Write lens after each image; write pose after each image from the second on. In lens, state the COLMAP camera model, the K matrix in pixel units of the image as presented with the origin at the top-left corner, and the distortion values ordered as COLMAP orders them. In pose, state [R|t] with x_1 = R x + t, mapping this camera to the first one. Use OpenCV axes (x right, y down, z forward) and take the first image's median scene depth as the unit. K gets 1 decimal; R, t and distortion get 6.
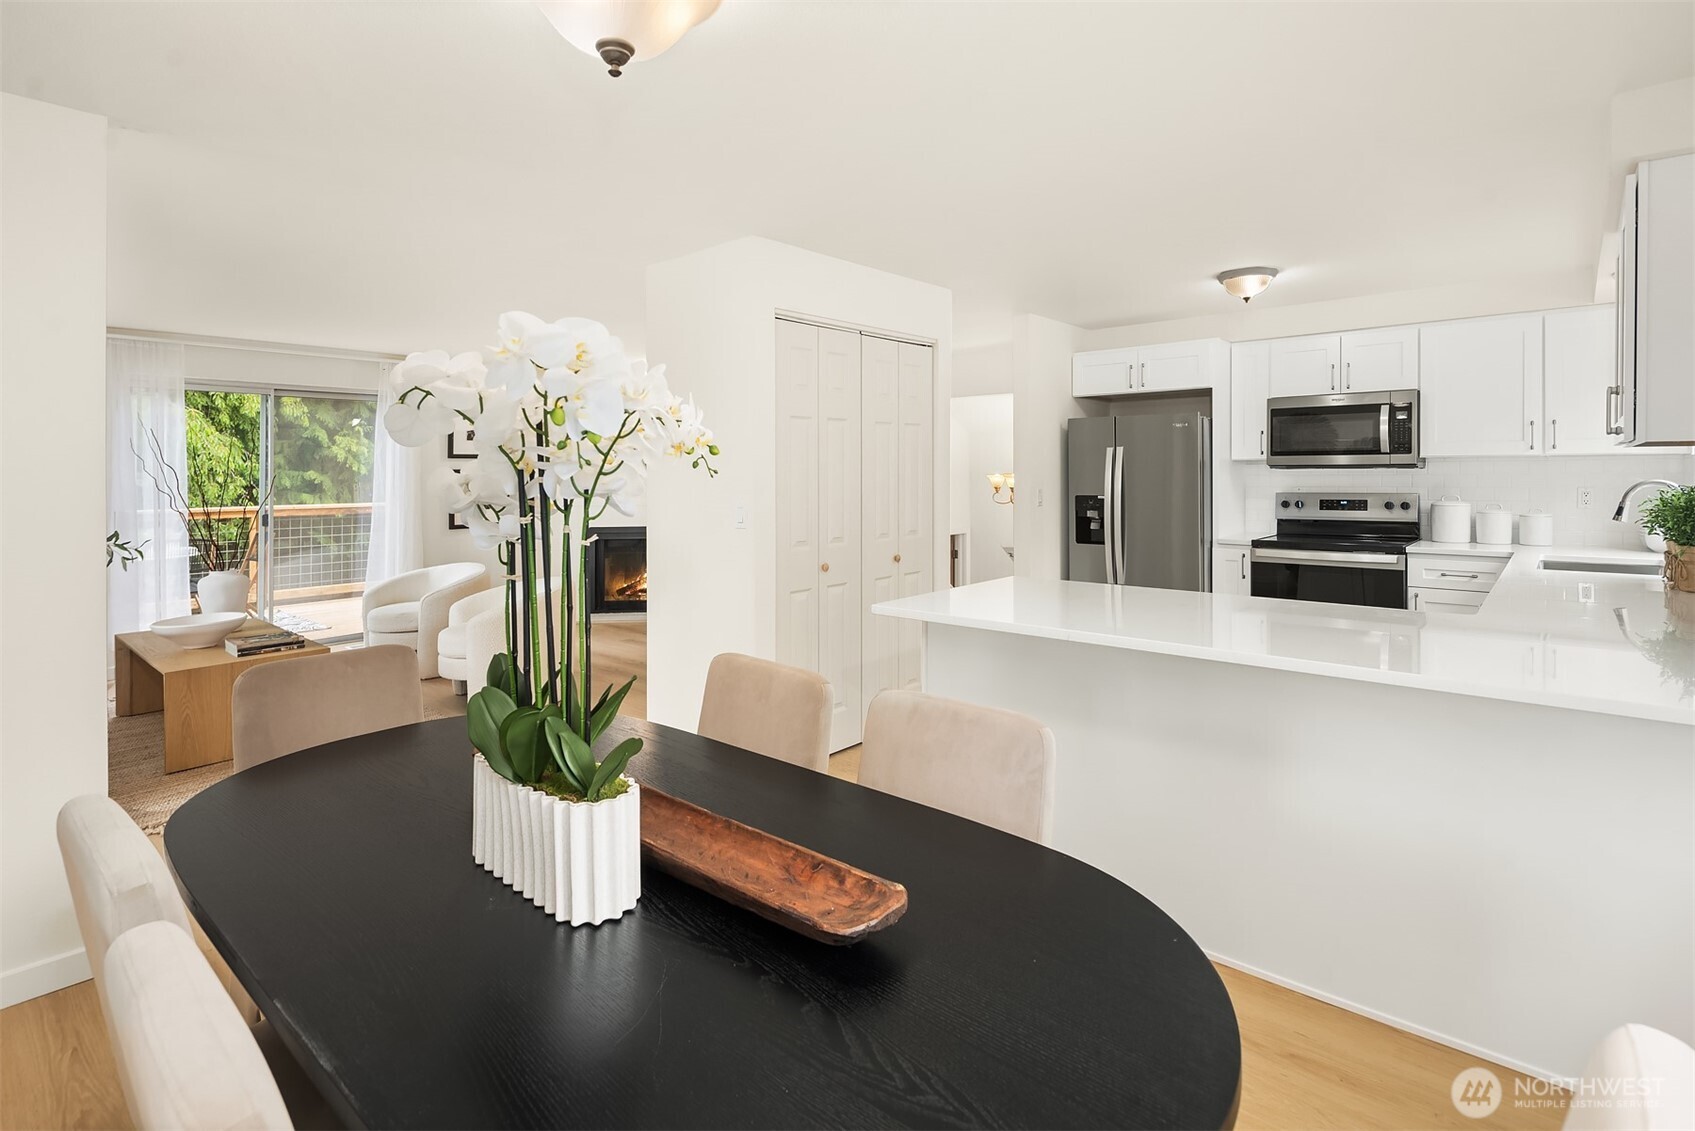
lens RADIAL K [[833.7, 0, 826.5], [0, 833.7, 478.6], [0, 0, 1]] dist [0.002191, -0.003072]
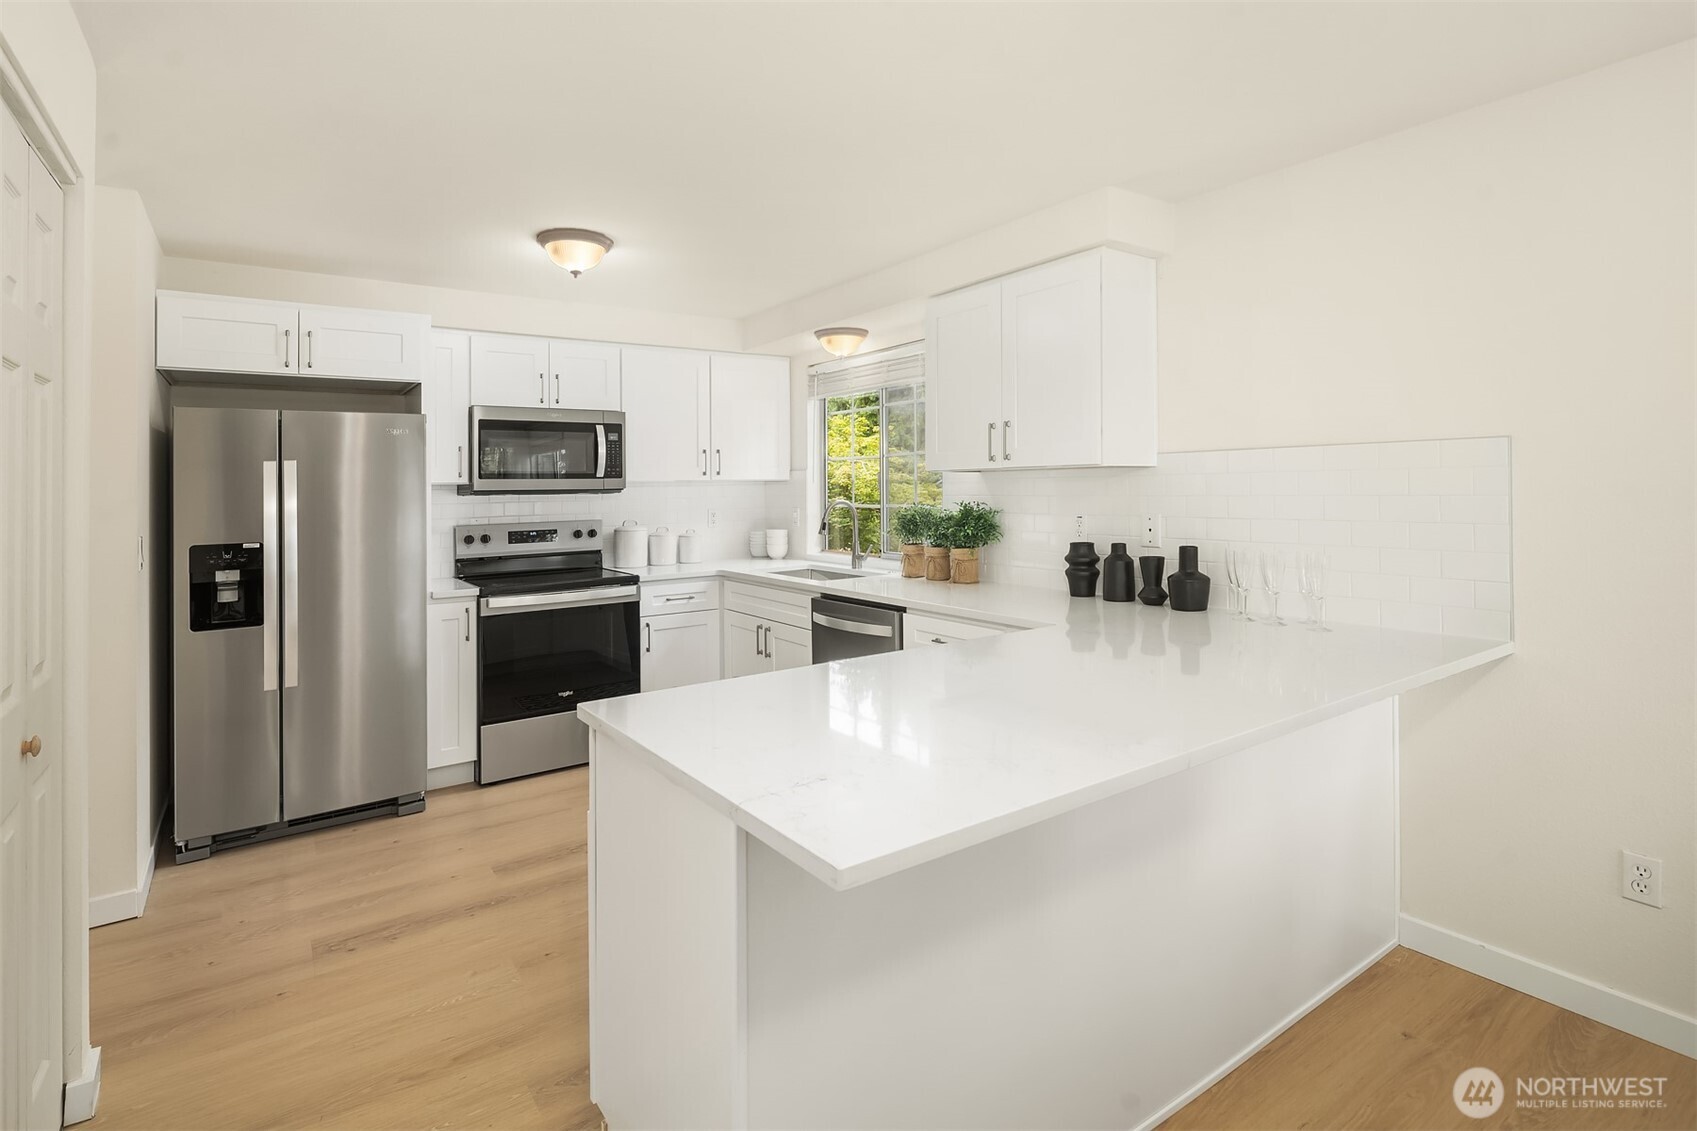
lens RADIAL K [[834.7, 0, 885.4], [0, 834.7, 480.1], [0, 0, 1]] dist [0.002191, -0.003072]
pose [[0.210562, 0.012400, 0.977502, -0.162076], [0.022840, 0.999584, -0.017600, -0.003378], [-0.977314, 0.026032, 0.210191, 0.474421]]
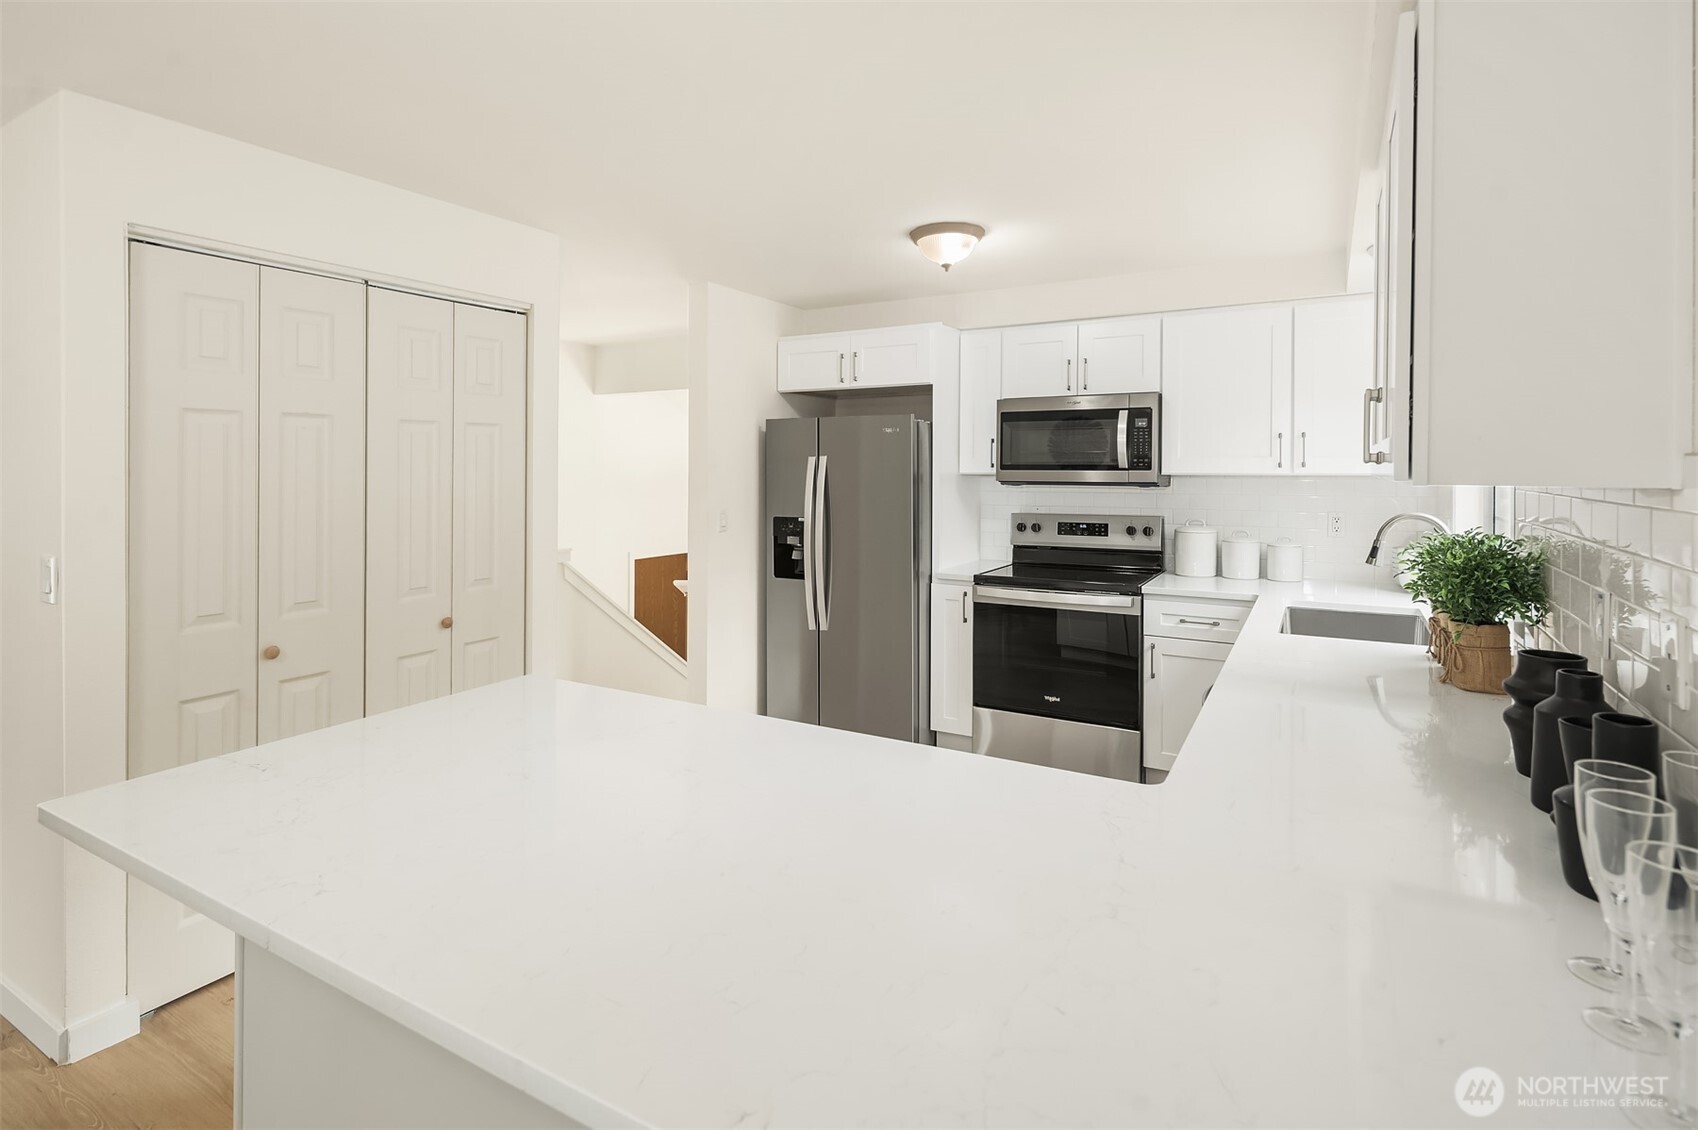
lens RADIAL K [[835.2, 0, 818.7], [0, 835.2, 474.5], [0, 0, 1]] dist [0.002191, -0.003072]
pose [[0.983363, 0.006247, 0.181544, 0.216656], [-0.006340, 0.999980, -0.000068, -0.021976], [-0.181540, -0.001084, 0.983383, 0.236361]]
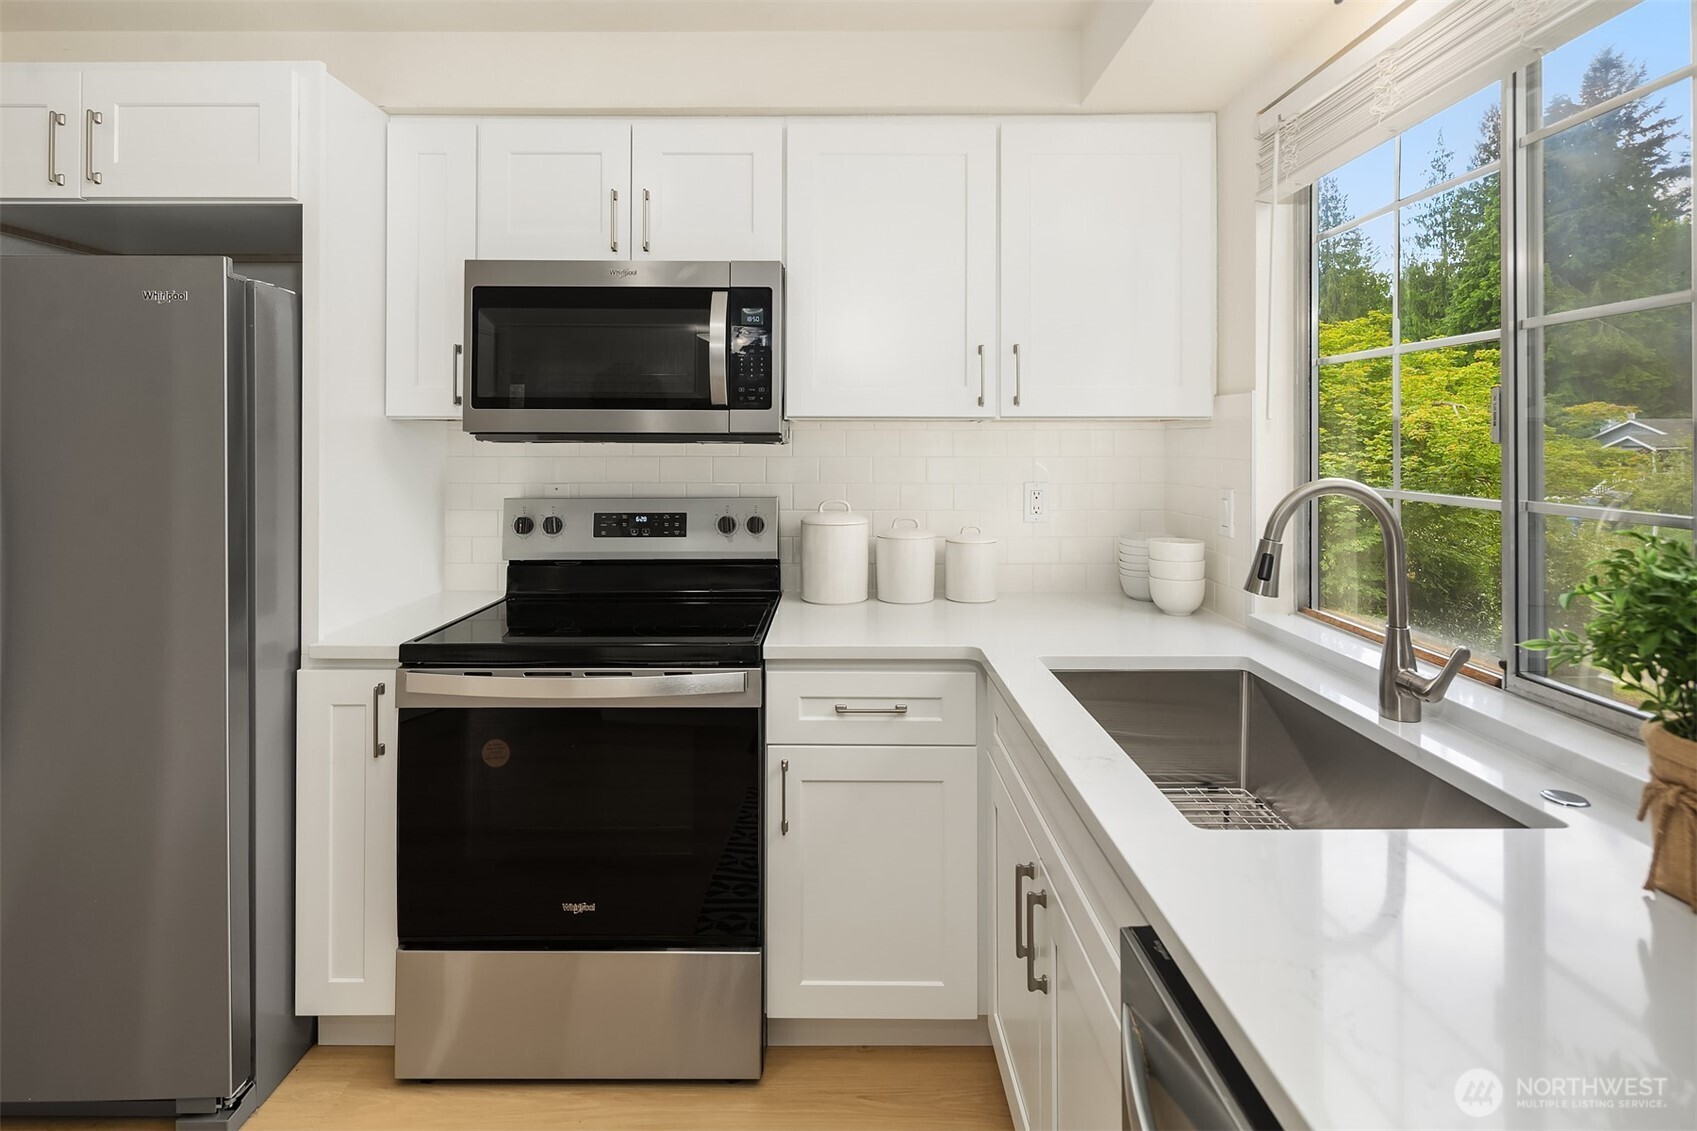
lens RADIAL K [[834.7, 0, 813.7], [0, 834.7, 436.1], [0, 0, 1]] dist [0.002191, -0.003072]
pose [[0.762855, 0.015278, 0.646389, 0.416738], [-0.001062, 0.999749, -0.022377, -0.006064], [-0.646569, 0.016384, 0.762680, 0.622637]]
